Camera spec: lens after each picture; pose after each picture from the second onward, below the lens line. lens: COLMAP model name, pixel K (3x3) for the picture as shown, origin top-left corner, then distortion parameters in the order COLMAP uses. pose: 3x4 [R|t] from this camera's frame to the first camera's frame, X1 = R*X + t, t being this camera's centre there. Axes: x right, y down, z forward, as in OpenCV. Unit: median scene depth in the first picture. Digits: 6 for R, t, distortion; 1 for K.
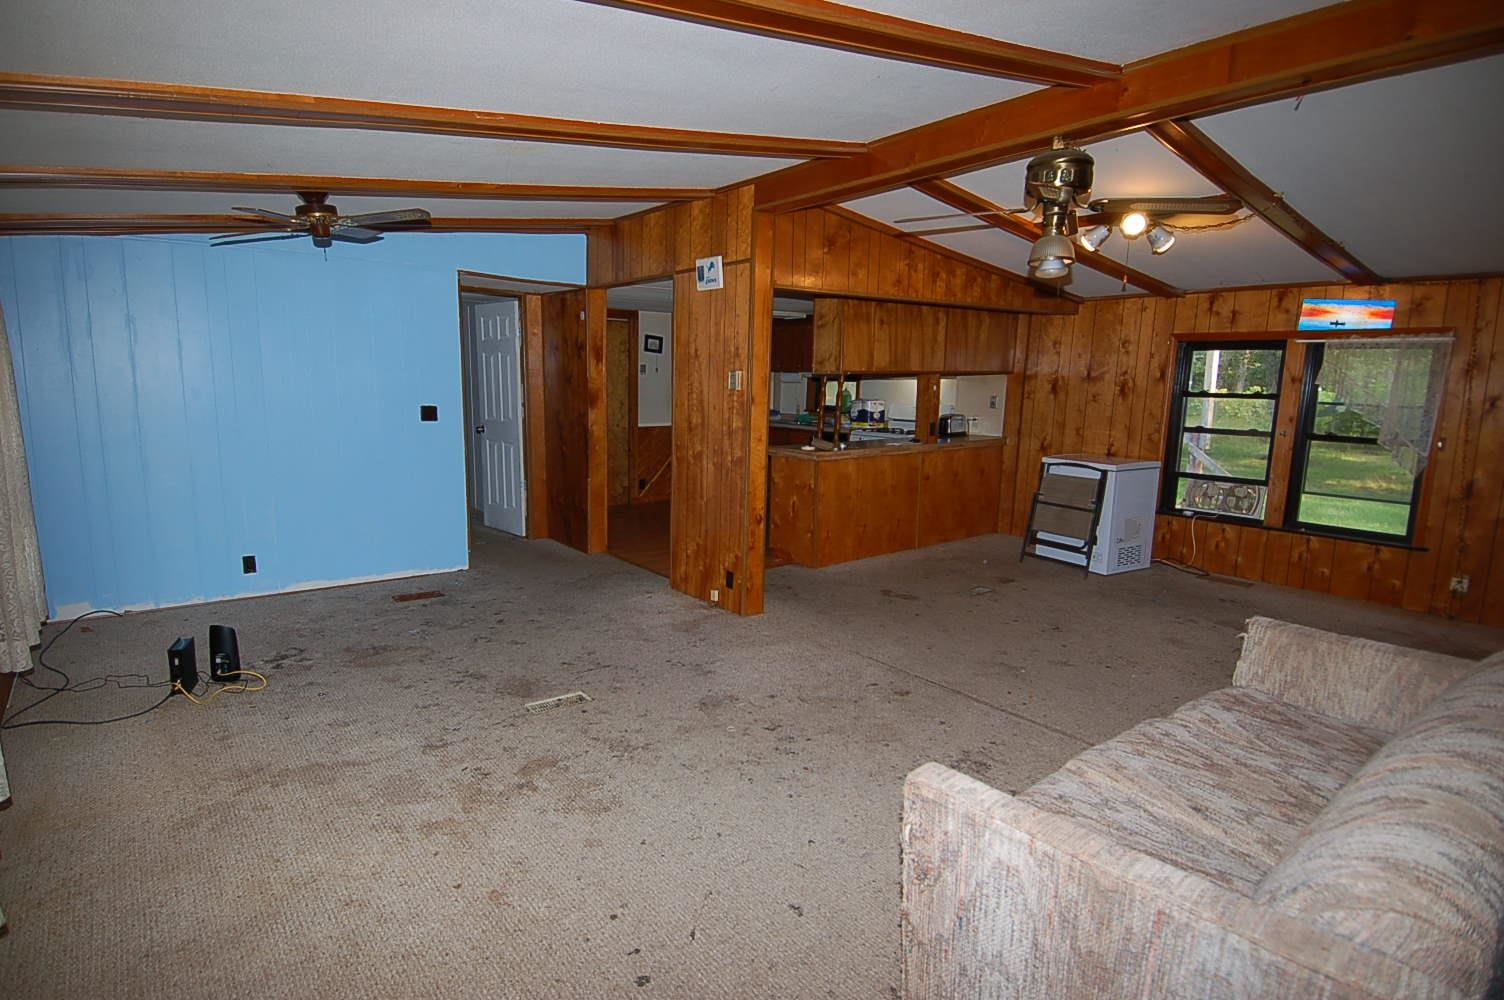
lens RADIAL K [[776.9, 0, 719.6], [0, 776.9, 513.9], [0, 0, 1]] dist [0.029550, -0.040258]
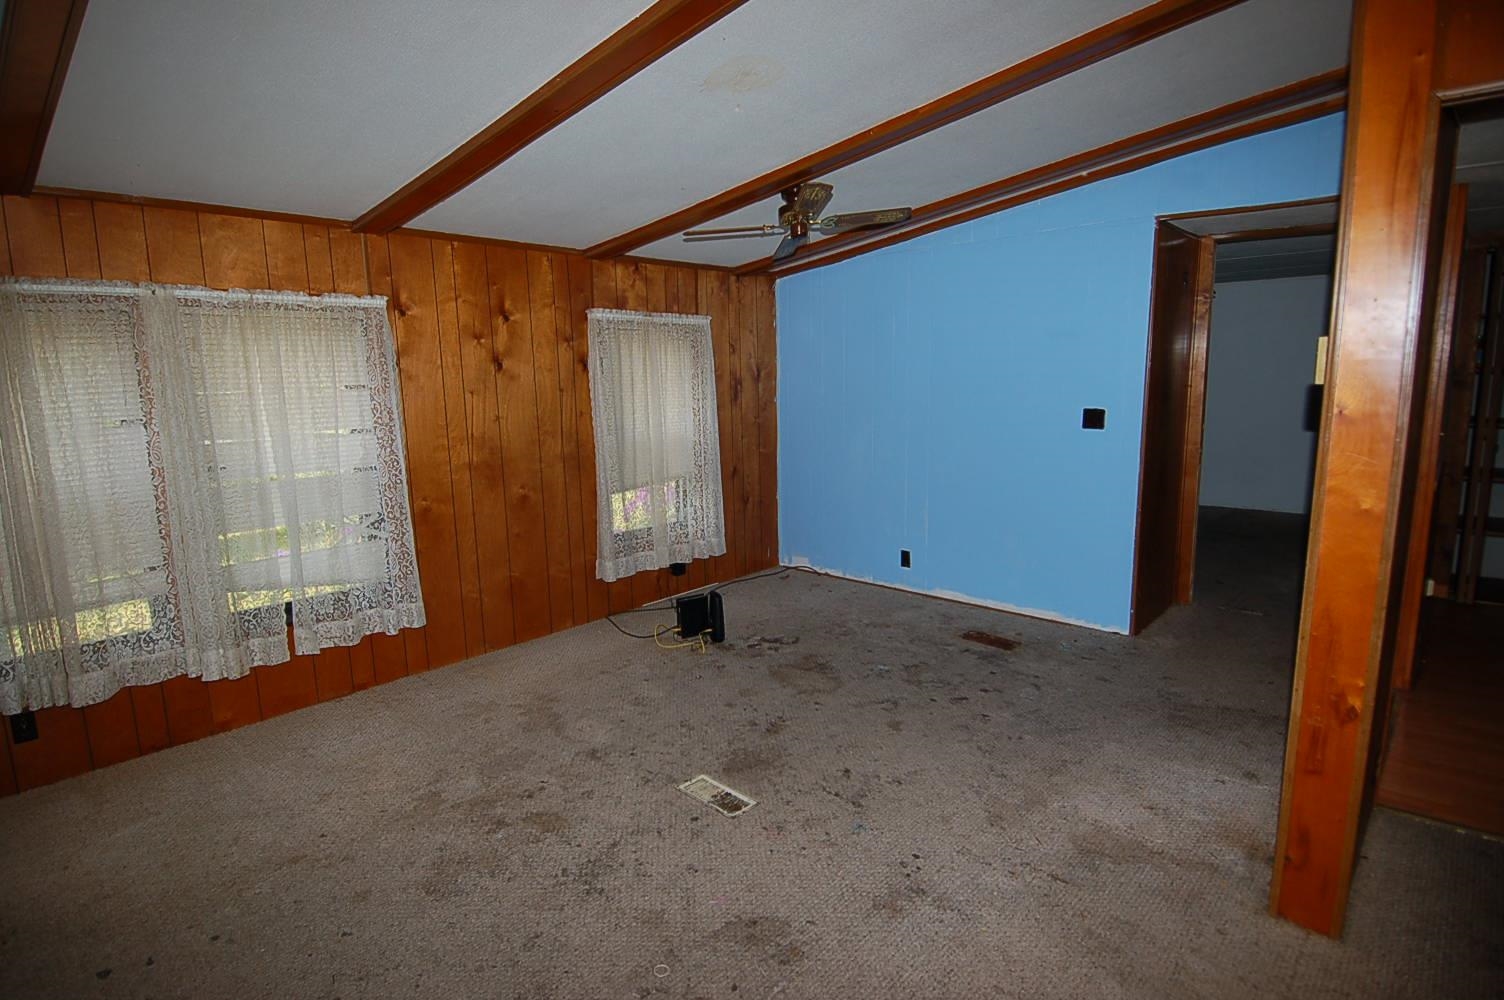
lens RADIAL K [[776.9, 0, 754.4], [0, 776.9, 503.5], [0, 0, 1]] dist [0.029550, -0.040258]
pose [[0.169568, 0.136231, -0.976057, 0.361249], [-0.145104, 0.983057, 0.111999, -0.093857], [0.974778, 0.122638, 0.186463, 0.604751]]
